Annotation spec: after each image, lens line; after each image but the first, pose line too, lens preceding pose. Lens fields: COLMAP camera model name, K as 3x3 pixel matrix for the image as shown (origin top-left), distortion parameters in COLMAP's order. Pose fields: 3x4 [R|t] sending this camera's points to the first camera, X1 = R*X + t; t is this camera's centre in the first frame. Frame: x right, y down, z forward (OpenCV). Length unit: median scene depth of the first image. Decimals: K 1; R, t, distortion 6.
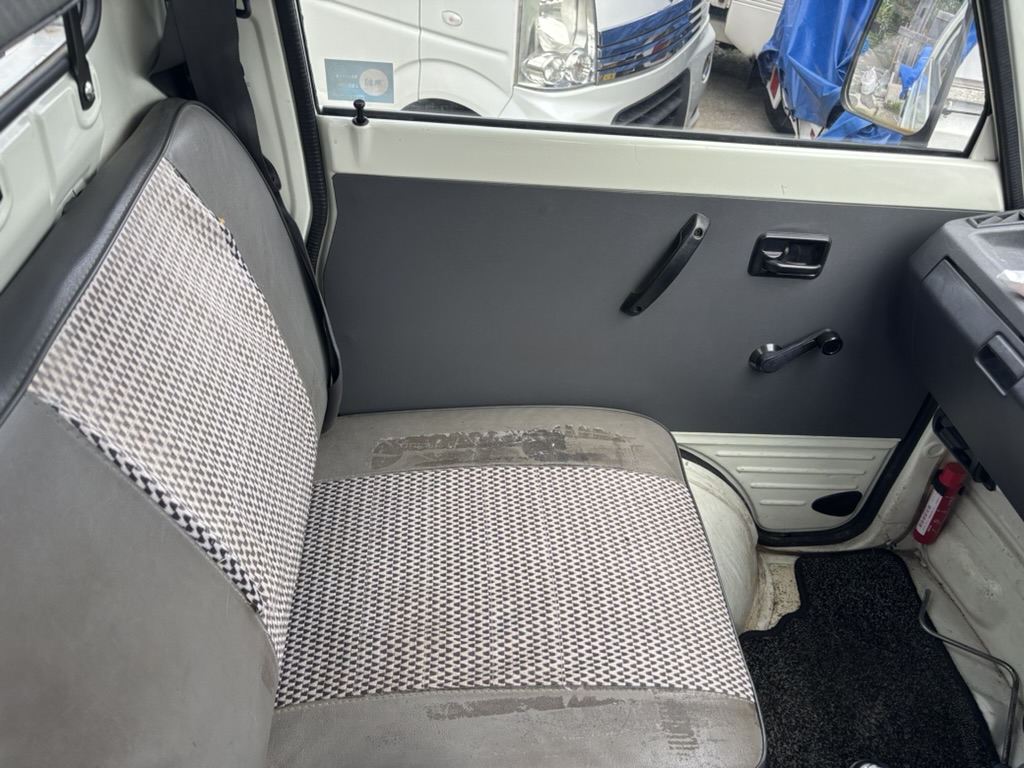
lens RADIAL K [[779.2, 0, 514.8], [0, 779.2, 382.8], [0, 0, 1]] dist [0.036194, -0.045044]
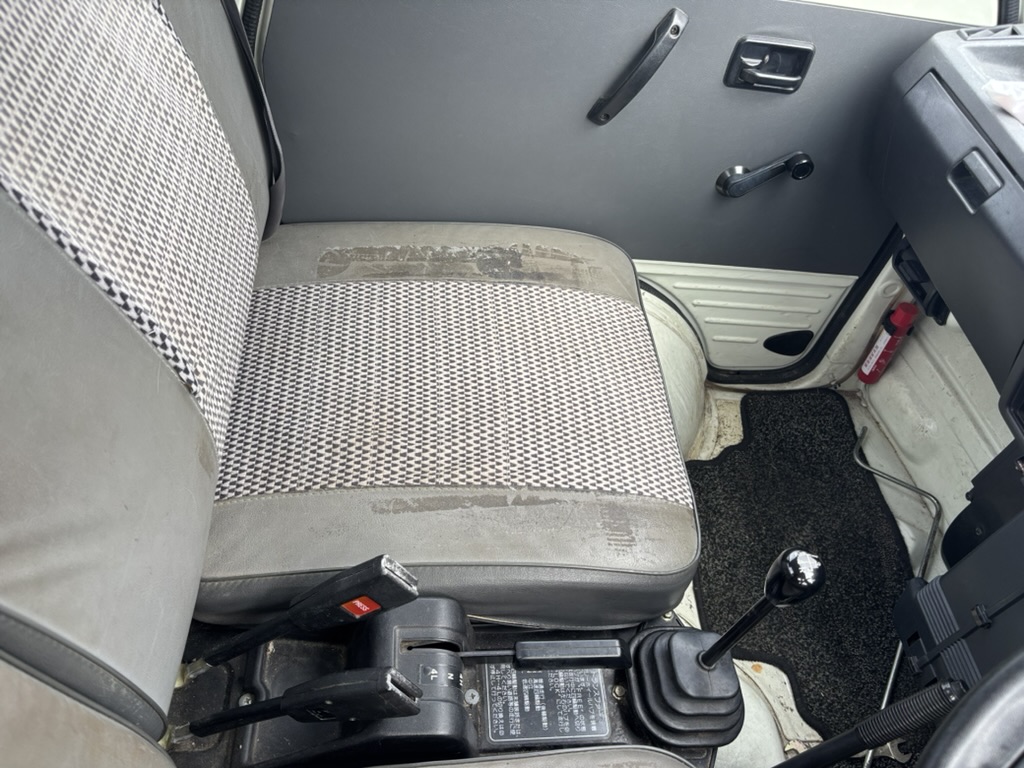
lens RADIAL K [[779.2, 0, 514.8], [0, 779.2, 382.8], [0, 0, 1]] dist [0.036194, -0.045044]
pose [[0.997801, 0.033722, 0.057056, 0.007536], [-0.043168, 0.983902, 0.173418, 0.069424], [-0.050289, -0.175499, 0.983194, 0.028057]]
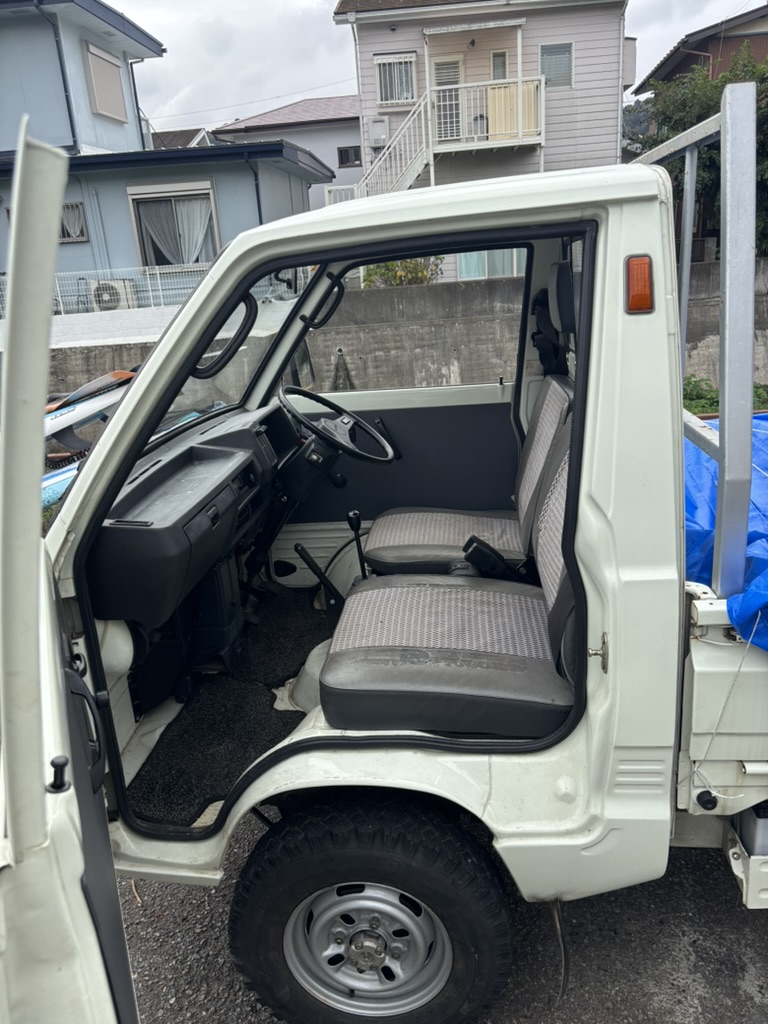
lens RADIAL K [[779.2, 0, 384.6], [0, 779.2, 514.4], [0, 0, 1]] dist [0.036194, -0.045044]
pose [[-0.987181, -0.074132, 0.141342, -0.116436], [0.080015, 0.536378, 0.840177, -1.589749], [-0.138097, 0.840716, -0.523570, 1.838935]]
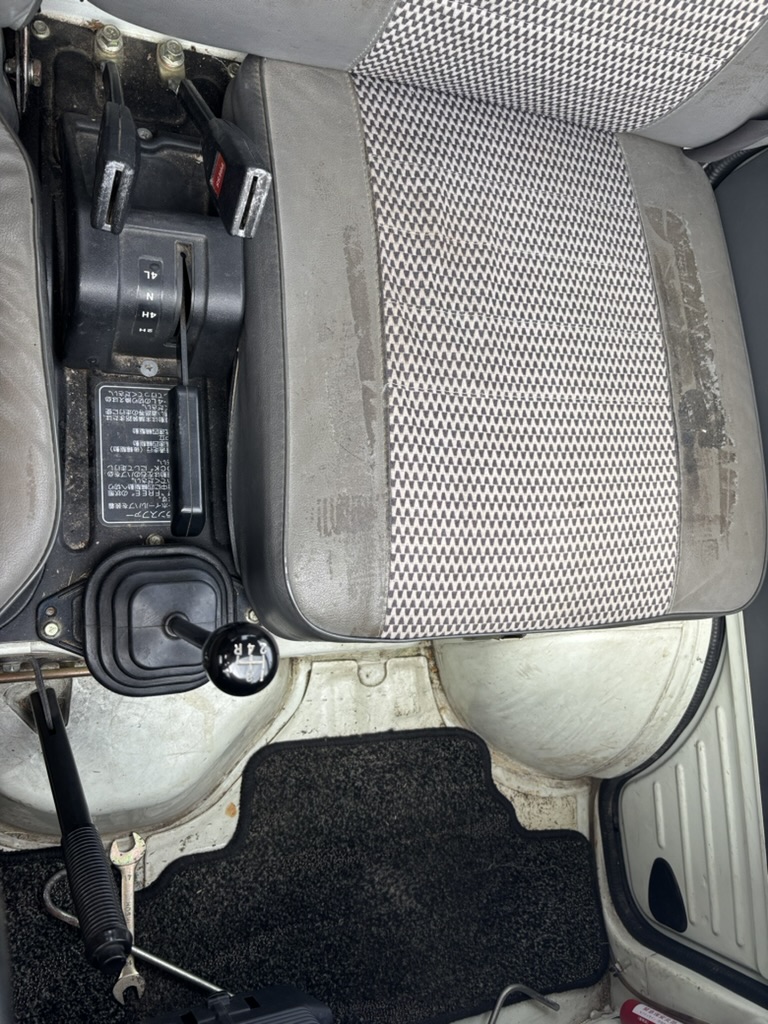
lens RADIAL K [[779.2, 0, 384.6], [0, 779.2, 514.4], [0, 0, 1]] dist [0.036194, -0.045044]
pose [[0.034894, 0.978036, -0.205495, 0.311849], [-0.897753, 0.121022, 0.423549, 0.055791], [0.439116, 0.169704, 0.882257, 0.268469]]
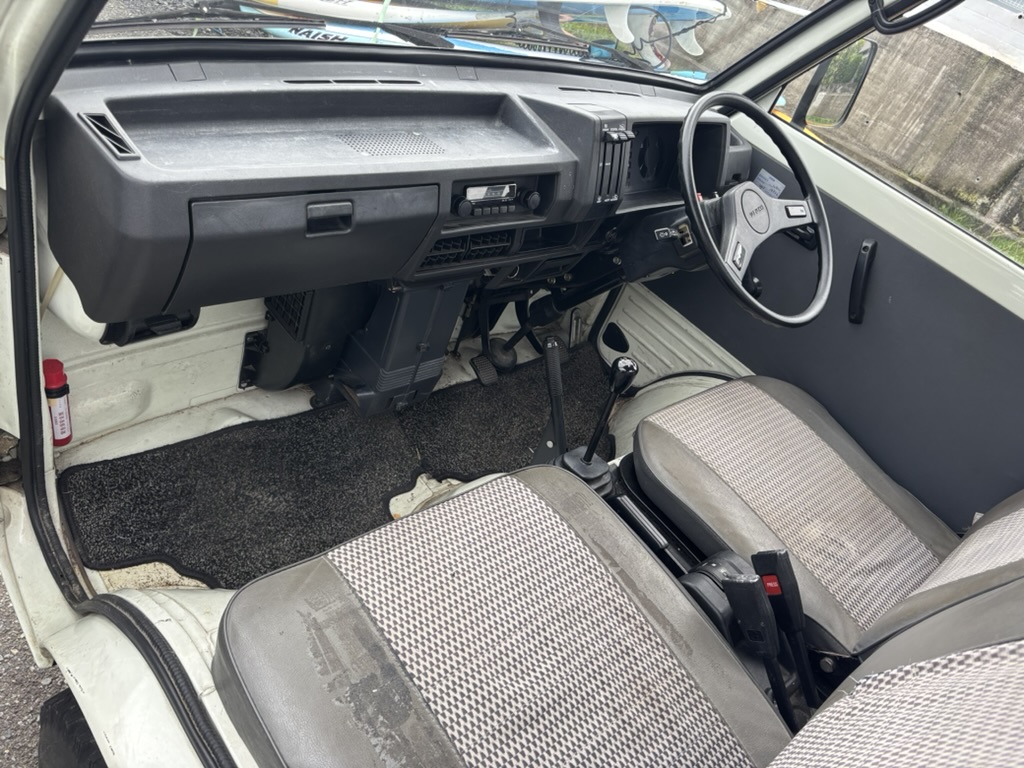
lens RADIAL K [[779.2, 0, 514.8], [0, 779.2, 382.8], [0, 0, 1]] dist [0.036194, -0.045044]
pose [[-0.544520, -0.717330, 0.434667, -0.161280], [0.185018, 0.402741, 0.896420, -0.801640], [-0.818087, 0.568539, -0.086582, 0.919427]]
